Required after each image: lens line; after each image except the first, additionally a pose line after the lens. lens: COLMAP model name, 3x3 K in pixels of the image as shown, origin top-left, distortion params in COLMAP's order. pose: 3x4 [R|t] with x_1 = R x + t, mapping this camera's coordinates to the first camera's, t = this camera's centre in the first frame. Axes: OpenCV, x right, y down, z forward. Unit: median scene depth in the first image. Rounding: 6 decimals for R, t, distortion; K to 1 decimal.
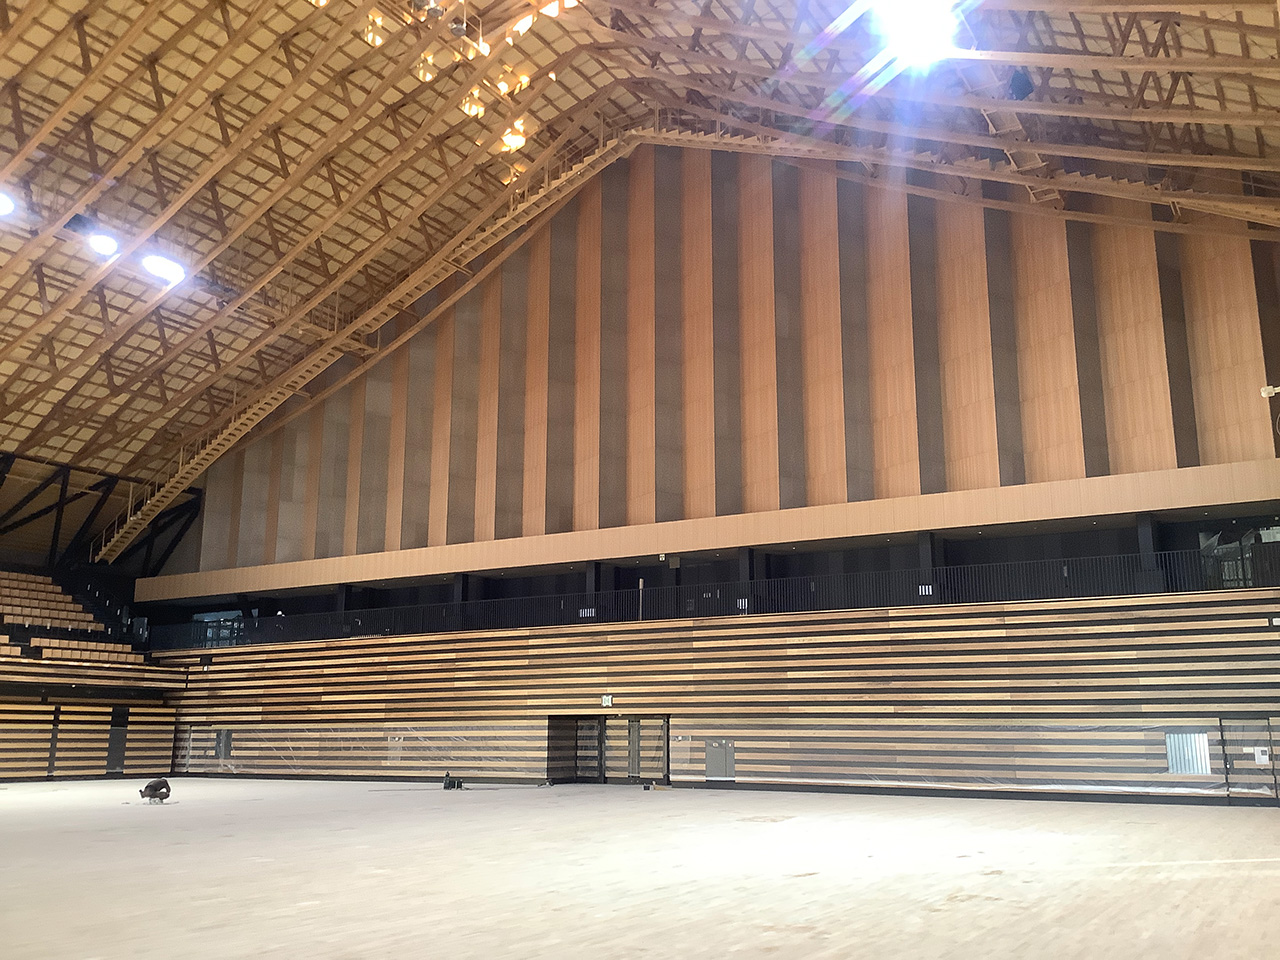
lens RADIAL K [[1190.1, 0, 640.0], [0, 1190.1, 480.0], [0, 0, 1]] dist [0.002905, -0.004458]
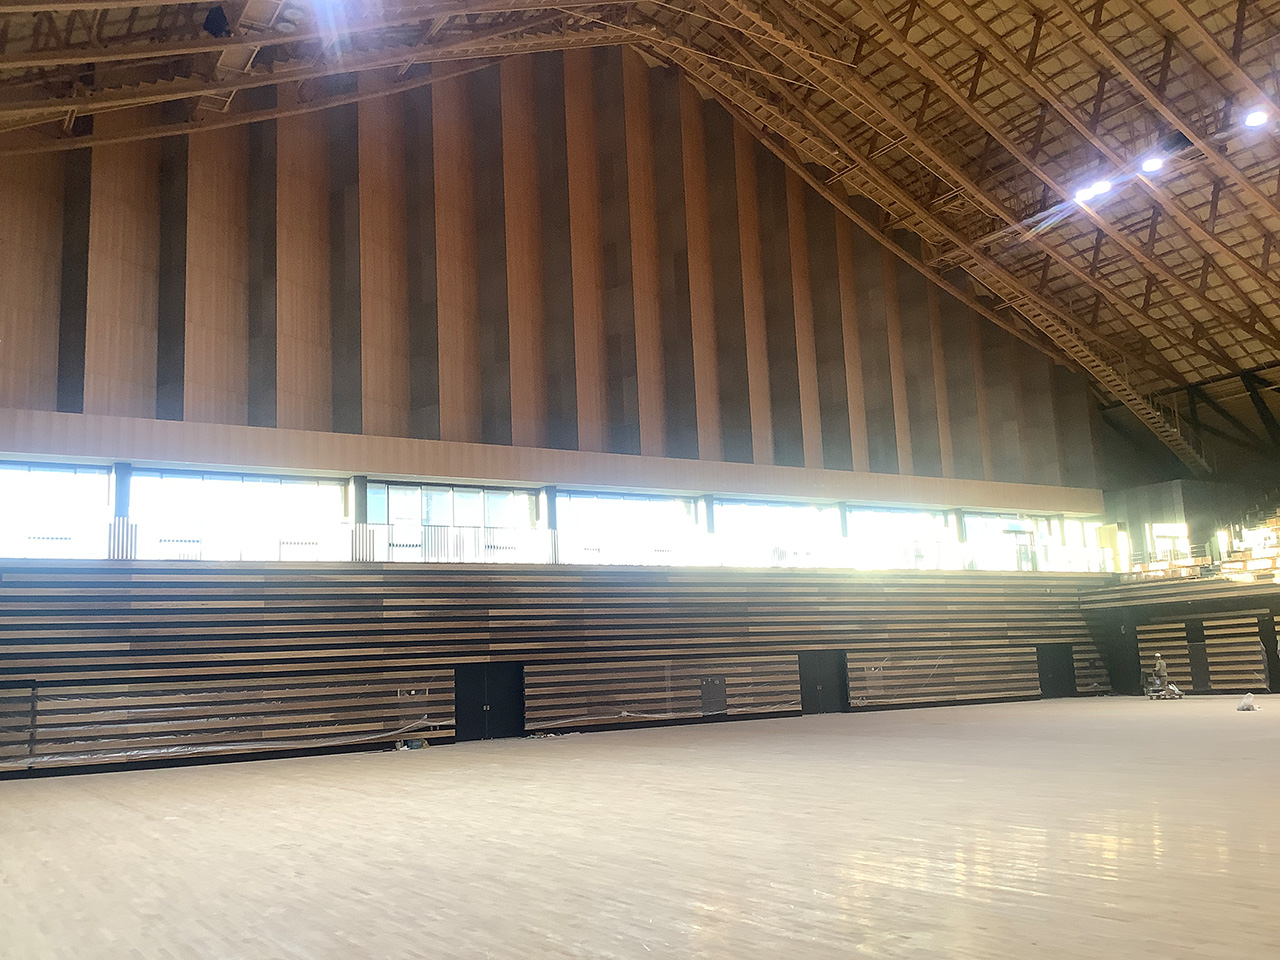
lens RADIAL K [[1166.3, 0, 640.0], [0, 1166.3, 480.0], [0, 0, 1]] dist [-0.000414, -0.006007]
pose [[-0.448869, -0.135175, -0.883315, 0.072490], [0.237019, 0.935077, -0.263540, 0.026145], [0.861591, -0.327657, -0.387688, 0.117541]]
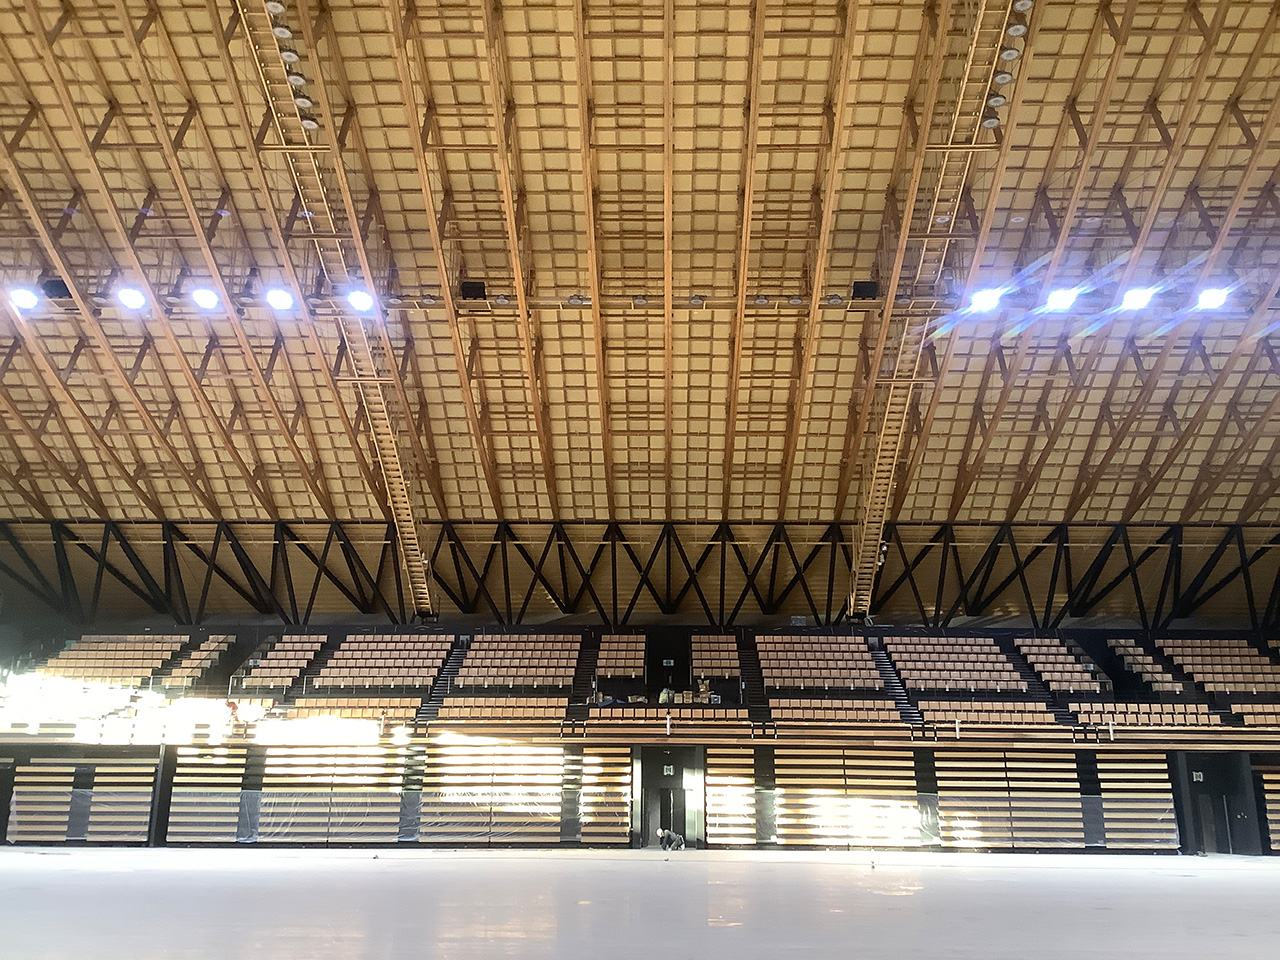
lens RADIAL K [[1132.3, 0, 638.9], [0, 1132.3, 456.1], [0, 0, 1]] dist [0.021303, -0.009055]
pose [[0.503676, -0.255045, -0.825386, 0.064536], [0.181079, 0.965371, -0.187800, 0.023322], [0.844702, -0.054870, 0.532418, 0.104704]]
